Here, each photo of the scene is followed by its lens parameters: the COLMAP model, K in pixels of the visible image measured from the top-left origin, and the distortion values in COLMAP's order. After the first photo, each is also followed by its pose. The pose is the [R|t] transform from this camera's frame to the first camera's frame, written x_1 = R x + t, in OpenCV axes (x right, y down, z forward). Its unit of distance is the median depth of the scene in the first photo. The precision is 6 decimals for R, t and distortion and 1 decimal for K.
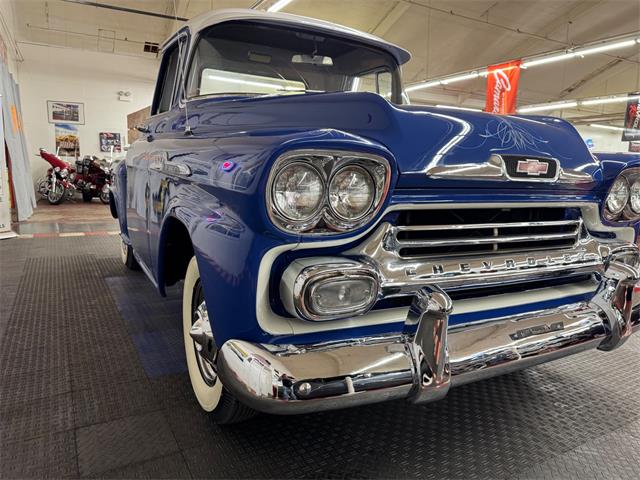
lens RADIAL K [[456.4, 0, 315.2], [0, 456.4, 237.8], [0, 0, 1]] dist [0.033328, -0.036345]
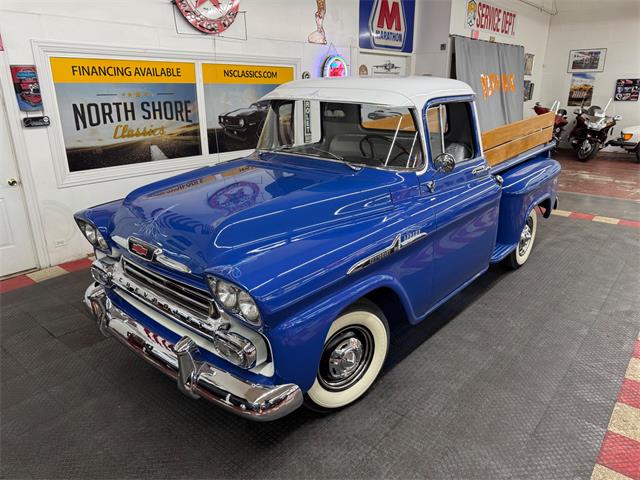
lens RADIAL K [[456.4, 0, 323.5], [0, 456.4, 242.3], [0, 0, 1]] dist [0.033328, -0.036345]
pose [[0.367507, 0.276413, -0.887995, 0.234073], [-0.122671, 0.960877, 0.248331, -0.073909], [0.921895, 0.017668, 0.387037, 0.105709]]
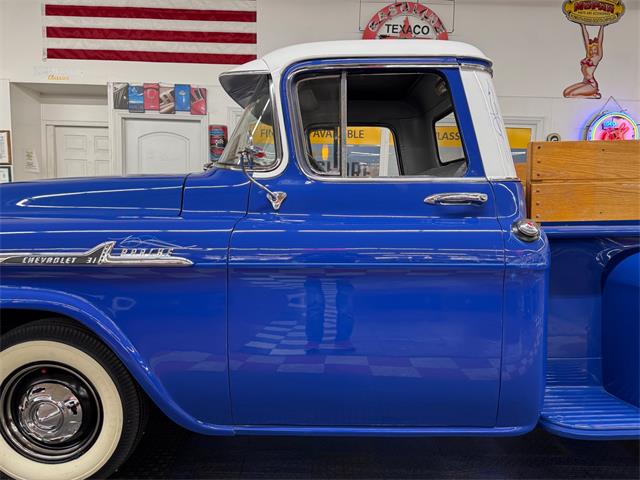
lens RADIAL K [[456.4, 0, 323.1], [0, 456.4, 244.1], [0, 0, 1]] dist [0.033328, -0.036345]
pose [[-0.466818, 0.050105, -0.882933, 0.153403], [-0.166049, 0.975671, 0.143160, -0.059113], [0.868625, 0.213440, -0.447141, 0.317555]]
